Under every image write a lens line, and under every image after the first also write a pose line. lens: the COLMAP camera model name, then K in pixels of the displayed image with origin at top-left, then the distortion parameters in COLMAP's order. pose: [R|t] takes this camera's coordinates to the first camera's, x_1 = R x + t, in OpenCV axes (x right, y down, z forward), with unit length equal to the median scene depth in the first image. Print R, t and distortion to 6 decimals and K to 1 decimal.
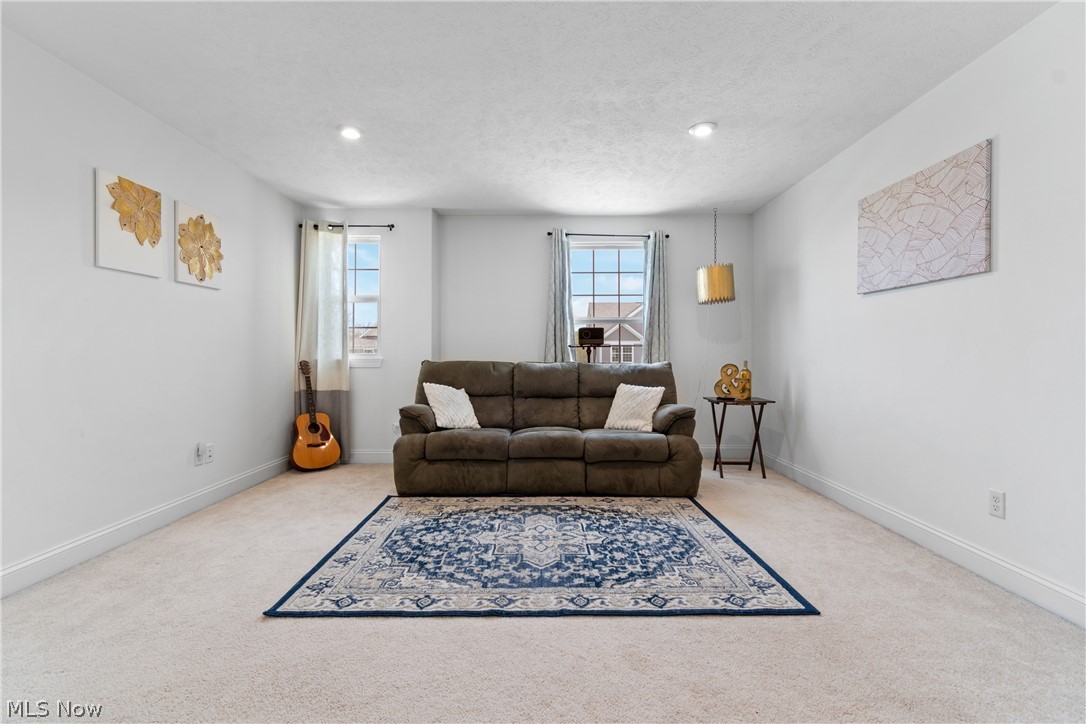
lens RADIAL K [[482.0, 0, 542.6], [0, 482.0, 358.9], [0, 0, 1]] dist [-0.002324, 0.000814]
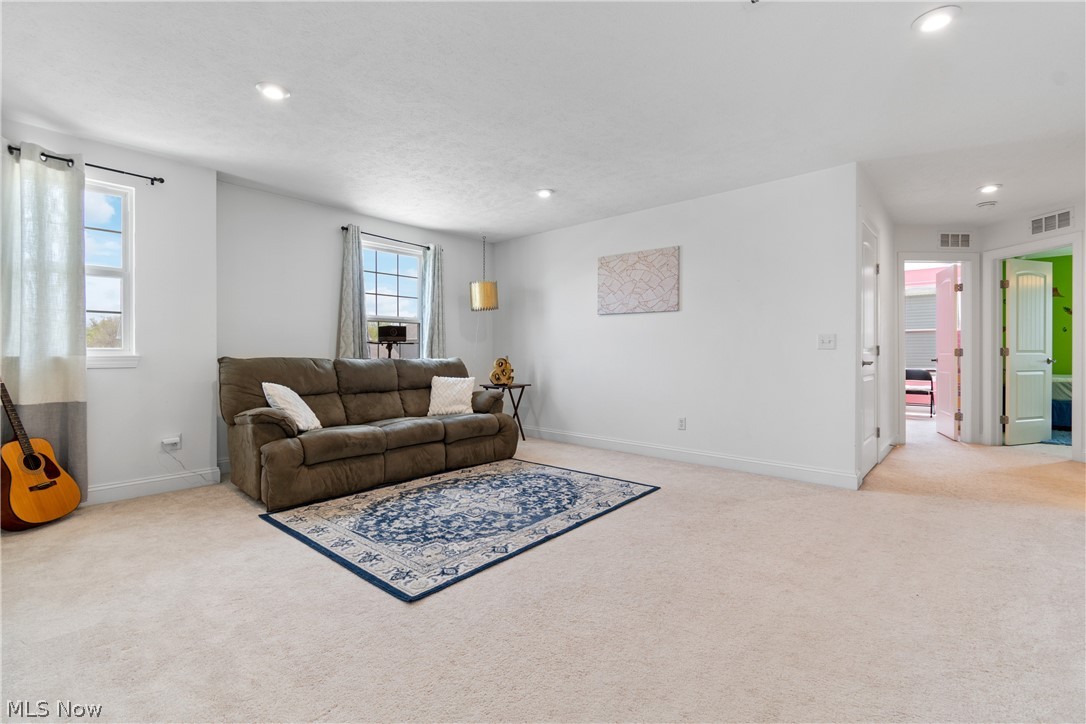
lens RADIAL K [[482.0, 0, 542.8], [0, 482.0, 359.1], [0, 0, 1]] dist [-0.002324, 0.000814]
pose [[0.653478, -0.009311, 0.756888, -0.643648], [0.004918, 0.999955, 0.008055, 0.003091], [-0.756929, -0.001542, 0.653495, 0.062920]]
